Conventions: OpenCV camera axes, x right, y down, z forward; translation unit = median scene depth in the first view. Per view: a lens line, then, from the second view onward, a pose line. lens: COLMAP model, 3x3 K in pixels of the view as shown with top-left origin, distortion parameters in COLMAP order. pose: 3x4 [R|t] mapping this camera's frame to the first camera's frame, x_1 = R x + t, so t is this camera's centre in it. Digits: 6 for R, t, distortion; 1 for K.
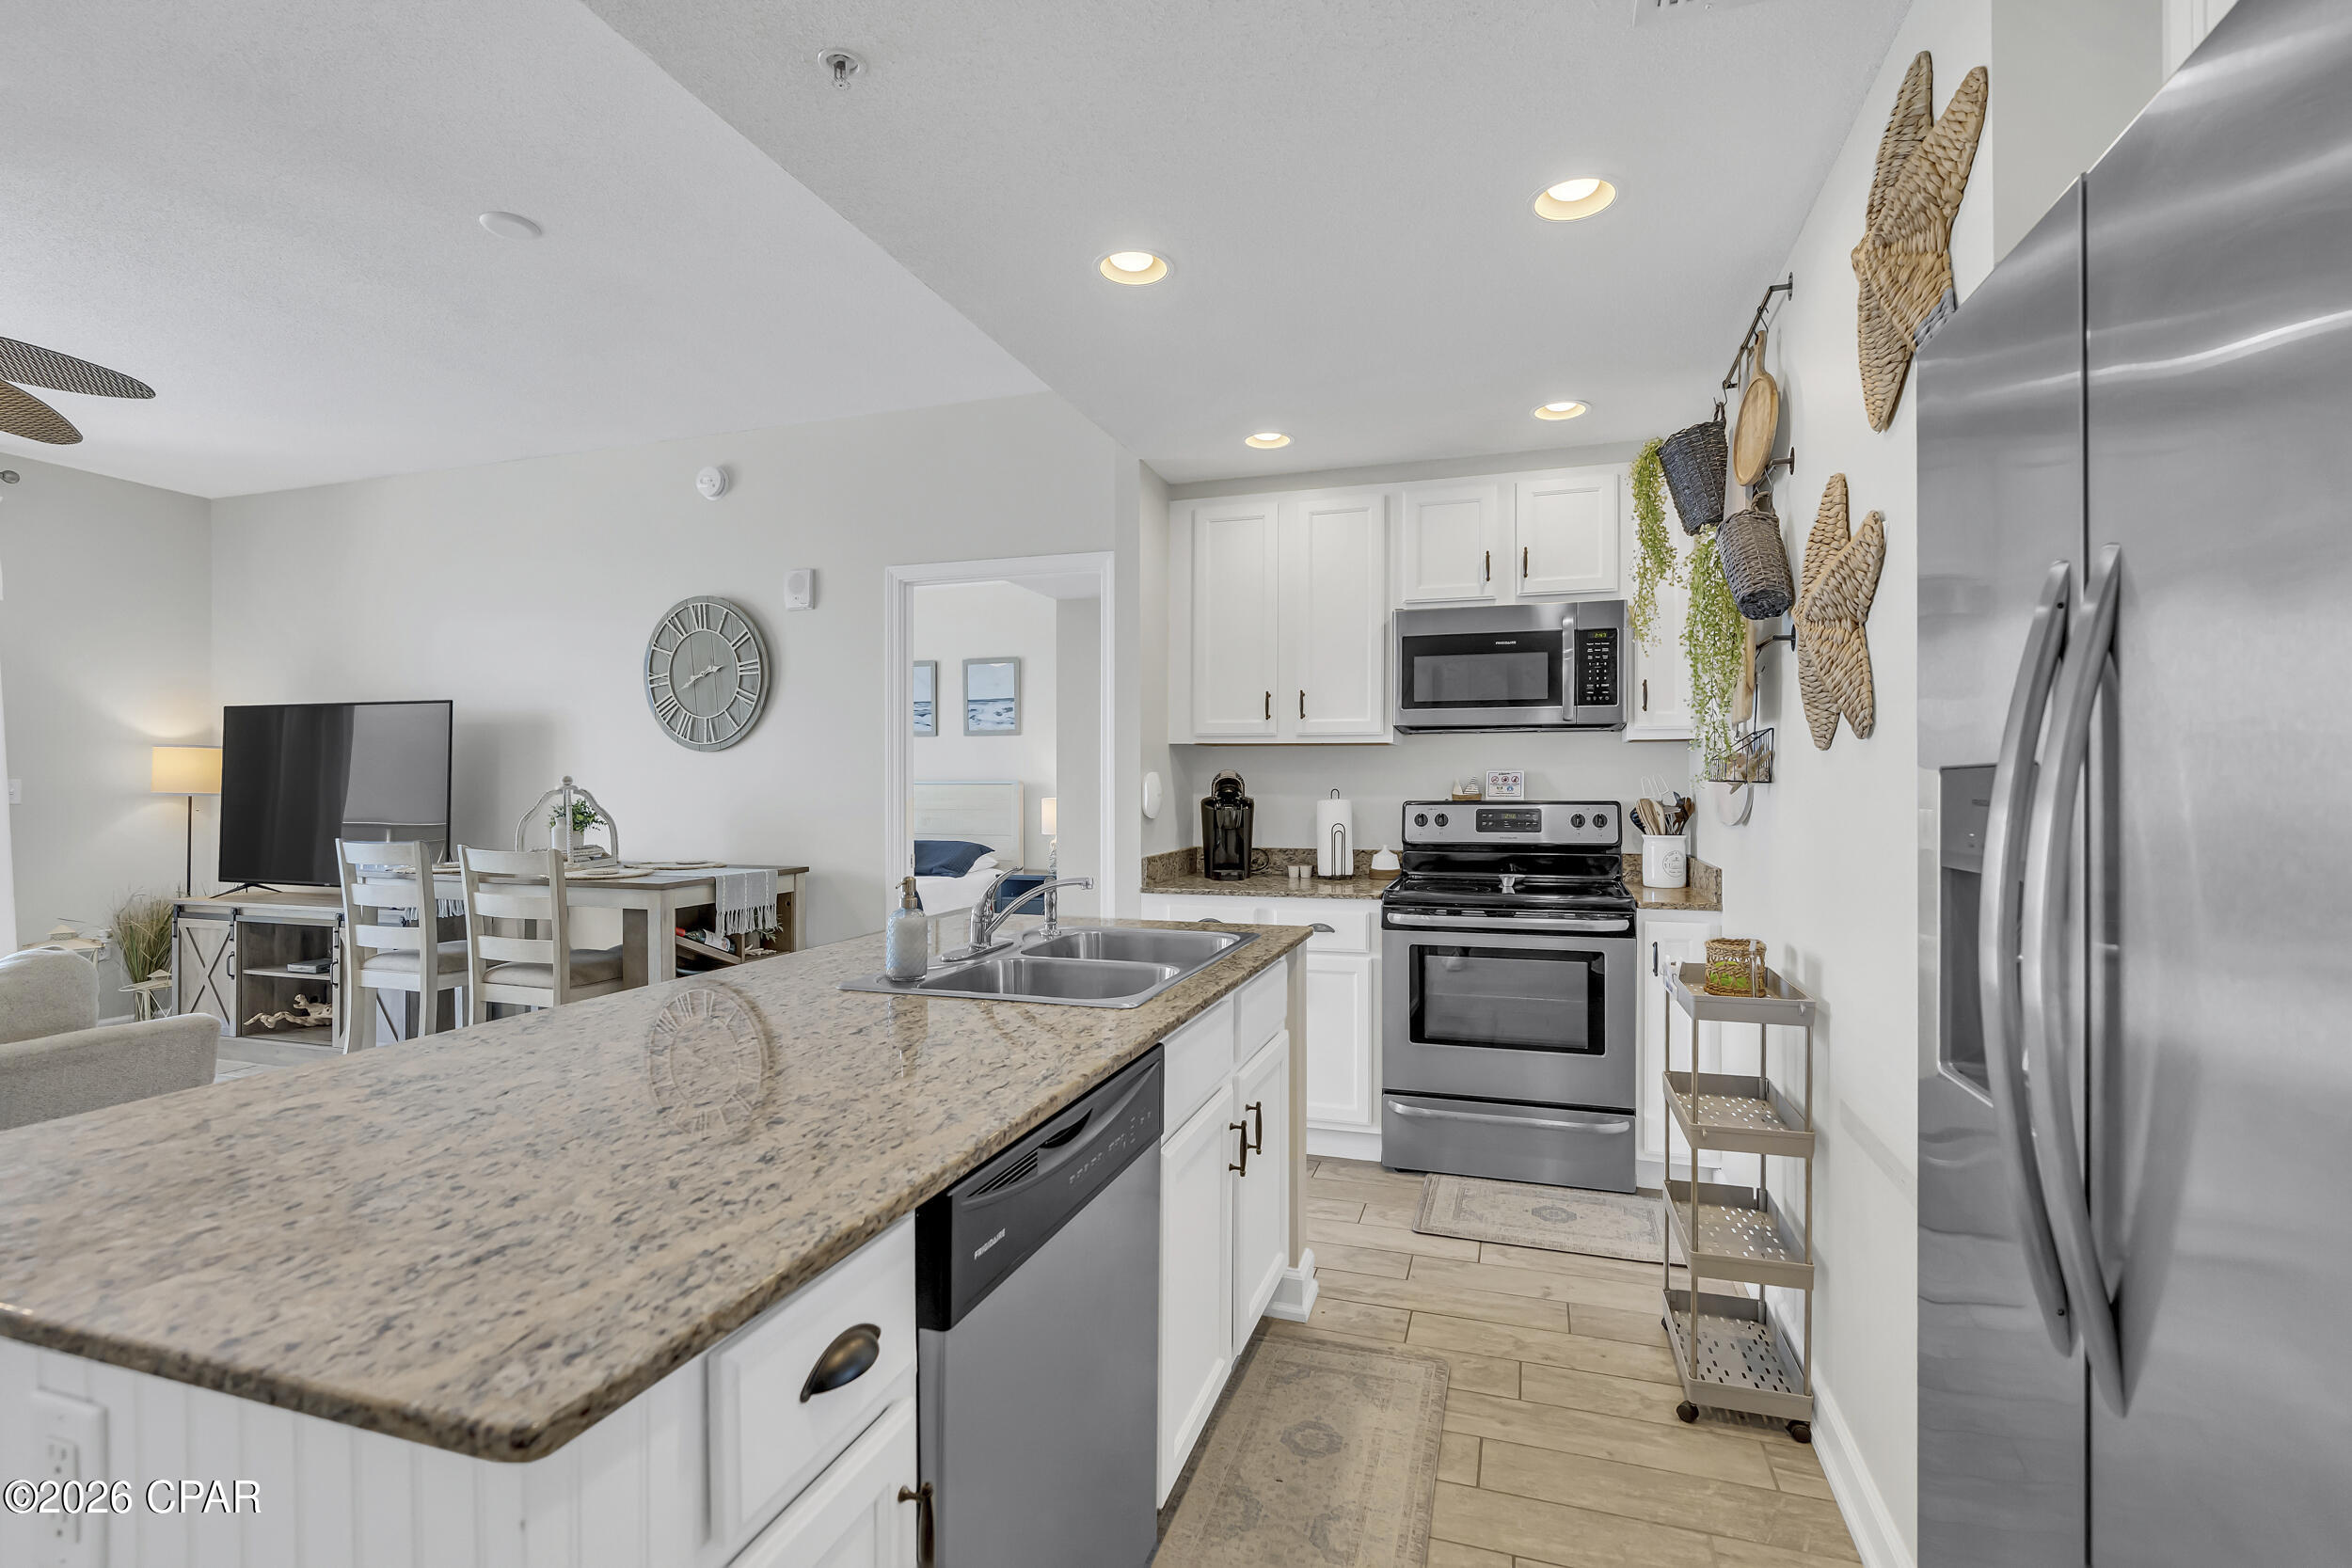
lens RADIAL K [[1057.9, 0, 1188.5], [0, 1057.9, 775.6], [0, 0, 1]] dist [-0.012274, 0.002841]
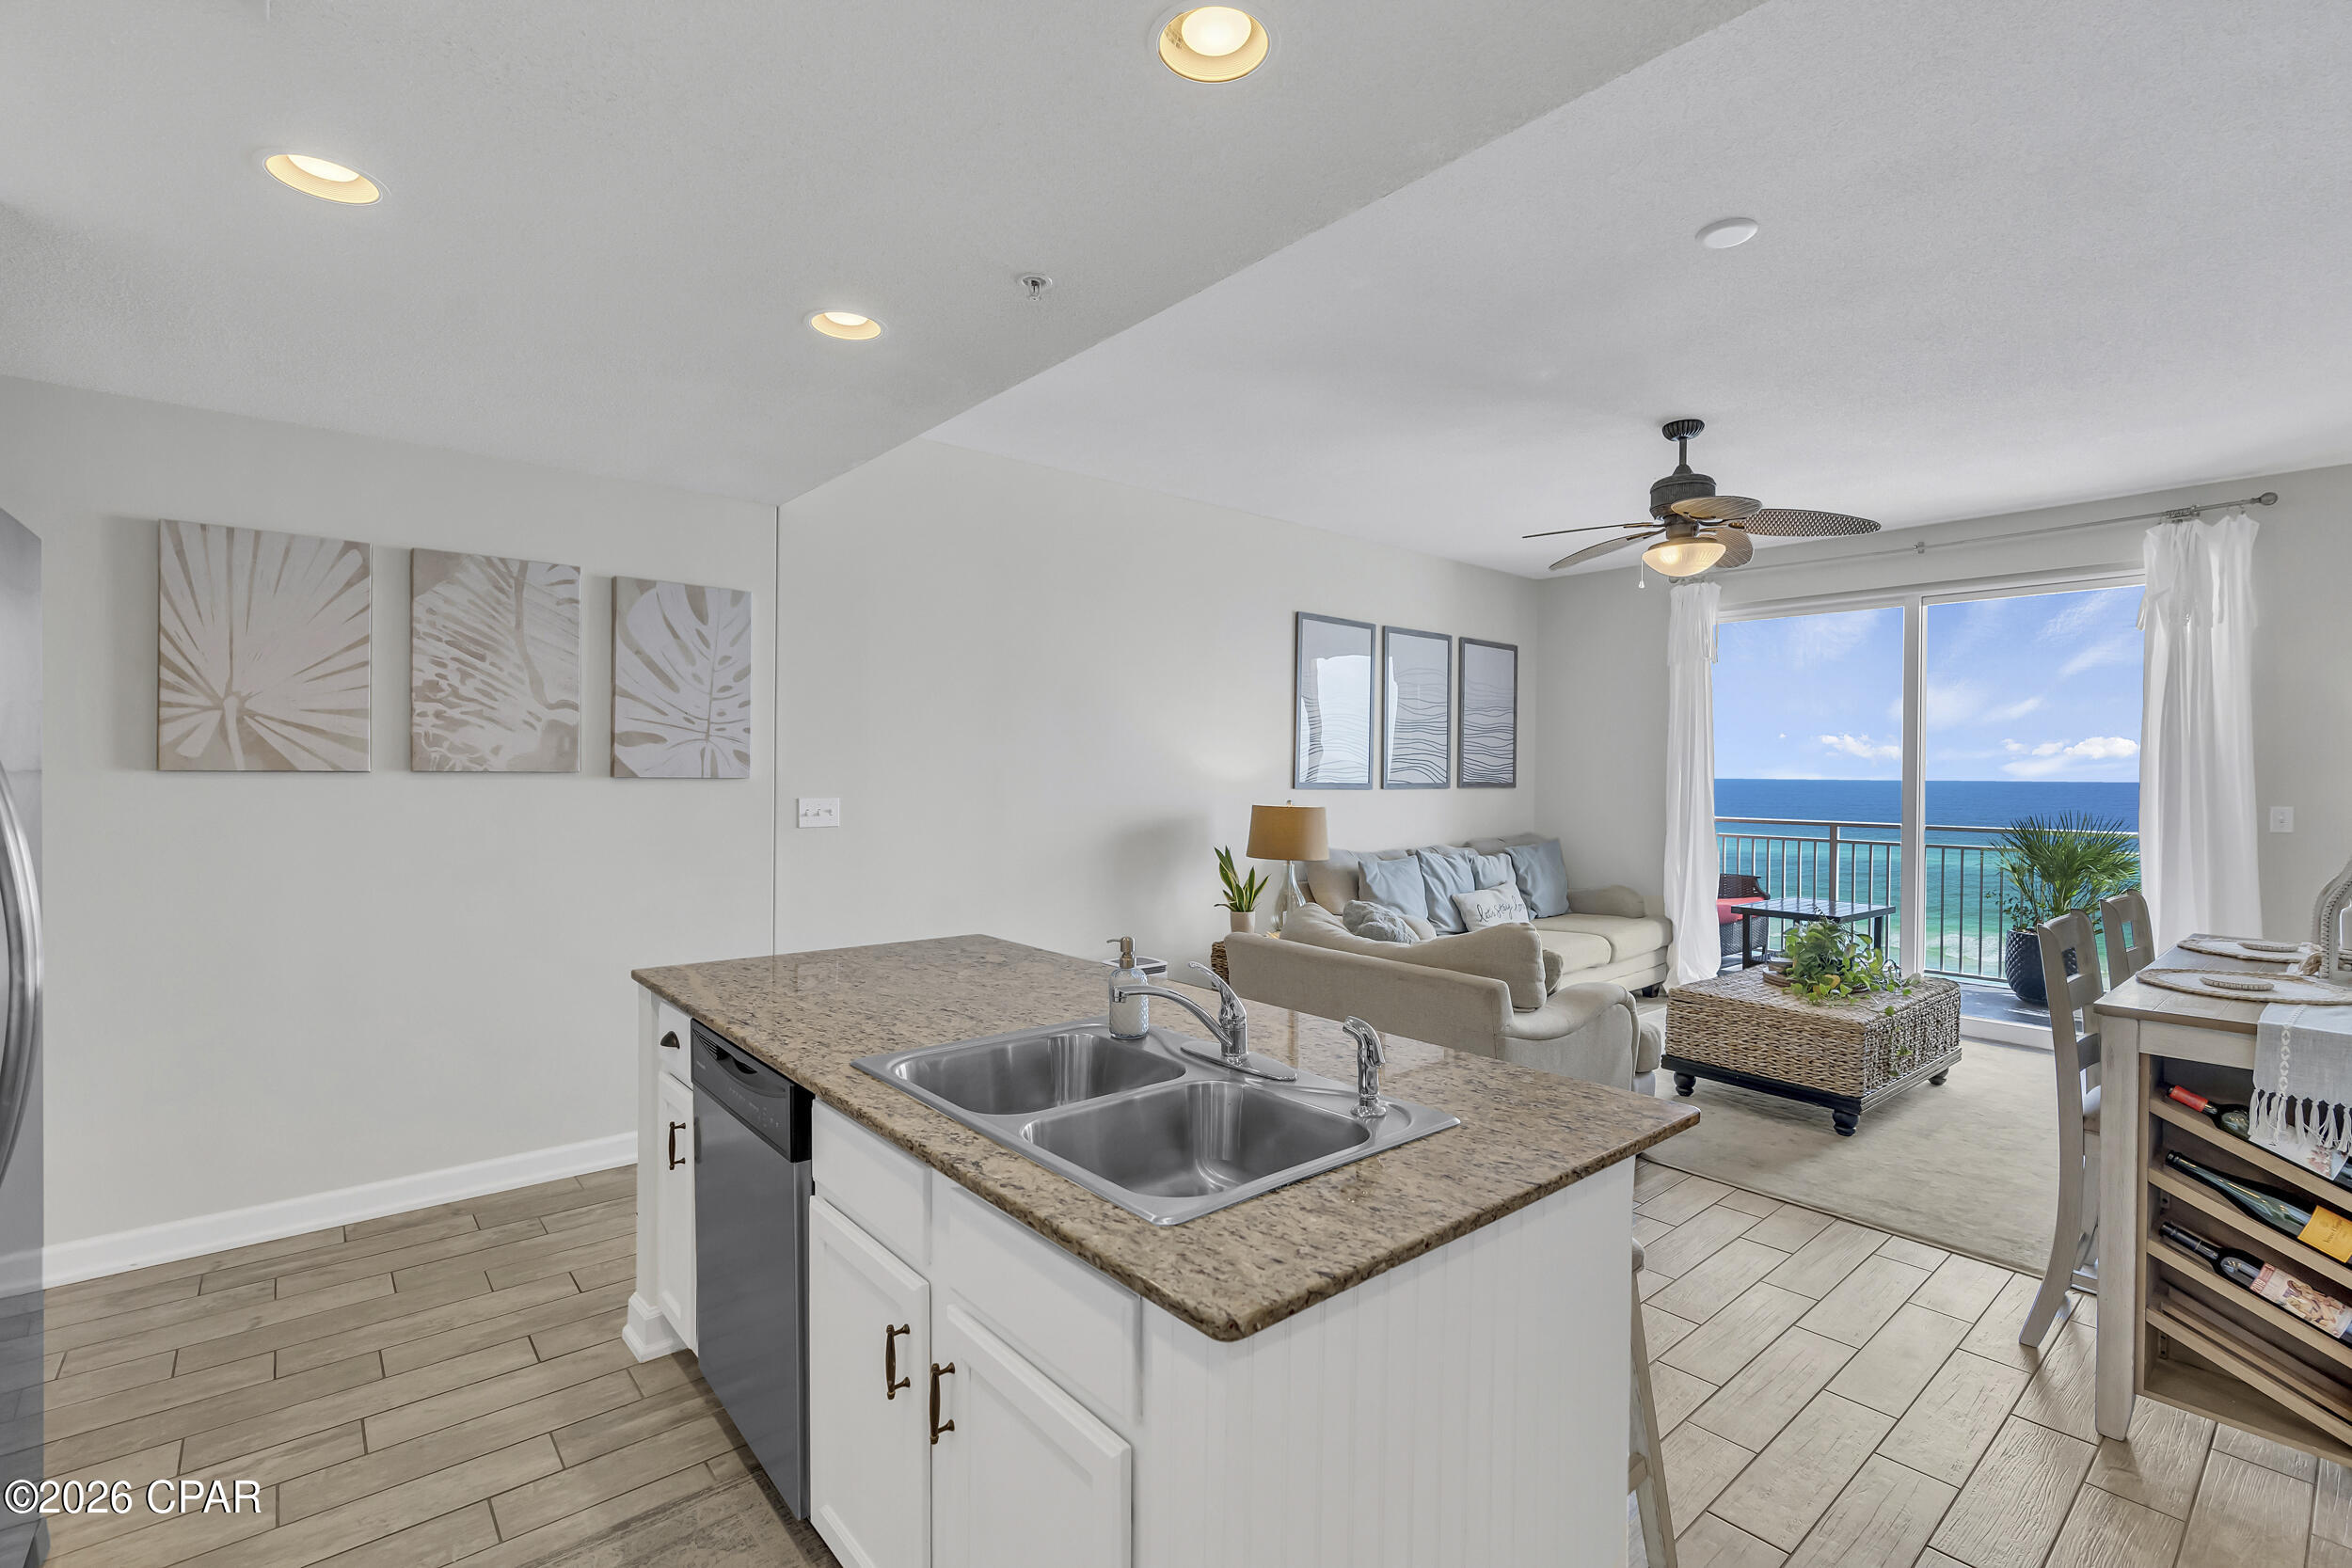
lens RADIAL K [[1057.9, 0, 1195.2], [0, 1057.9, 774.0], [0, 0, 1]] dist [-0.012274, 0.002841]
pose [[-0.522652, 0.000009, -0.852546, 0.292303], [-0.003031, 0.999994, 0.001869, -0.031140], [0.852541, 0.003560, -0.522649, 0.794181]]
